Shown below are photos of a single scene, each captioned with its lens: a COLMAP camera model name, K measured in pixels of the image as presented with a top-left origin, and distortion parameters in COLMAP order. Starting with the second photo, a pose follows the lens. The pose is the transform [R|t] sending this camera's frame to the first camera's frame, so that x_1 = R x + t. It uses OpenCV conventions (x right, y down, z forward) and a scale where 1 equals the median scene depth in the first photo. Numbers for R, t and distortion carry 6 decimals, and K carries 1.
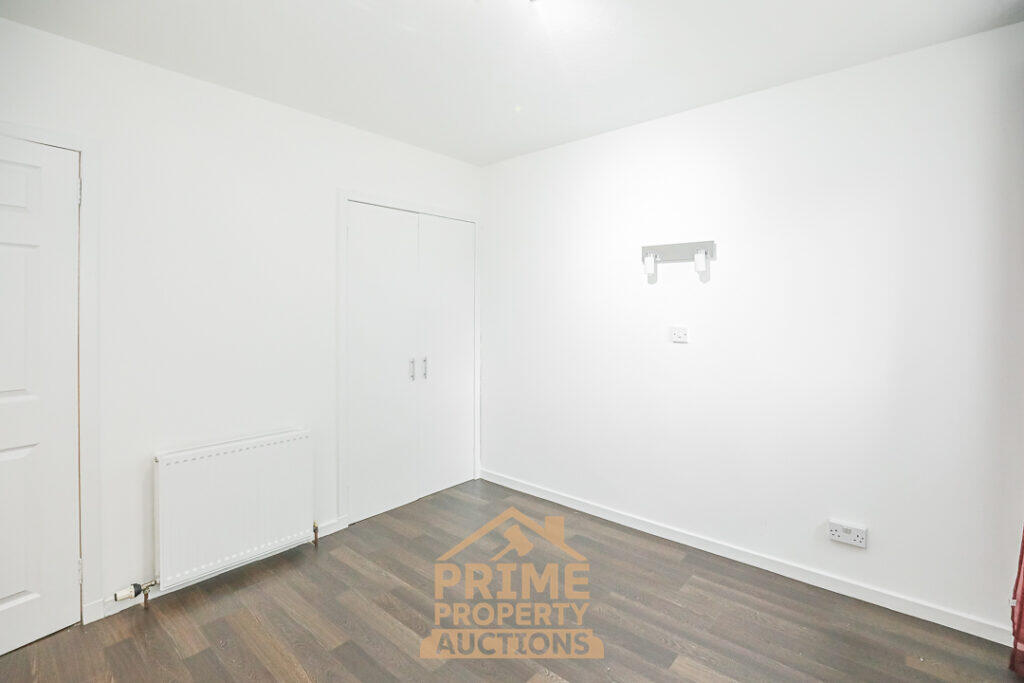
lens RADIAL K [[495.2, 0, 513.1], [0, 495.2, 301.1], [0, 0, 1]] dist [-0.024342, 0.000165]
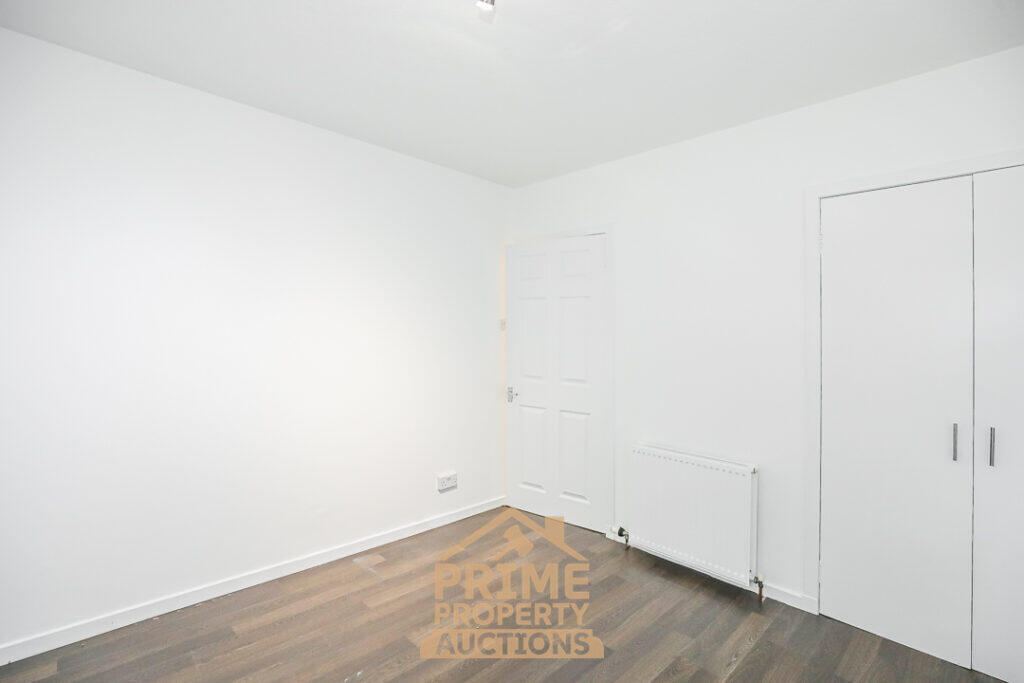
lens RADIAL K [[456.3, 0, 507.0], [0, 456.3, 340.3], [0, 0, 1]] dist [-0.021208, 0.000343]
pose [[-0.111399, -0.003316, -0.993770, 0.519419], [-0.004121, 0.999987, -0.002875, 0.028643], [0.993767, 0.003776, -0.111412, 0.702098]]
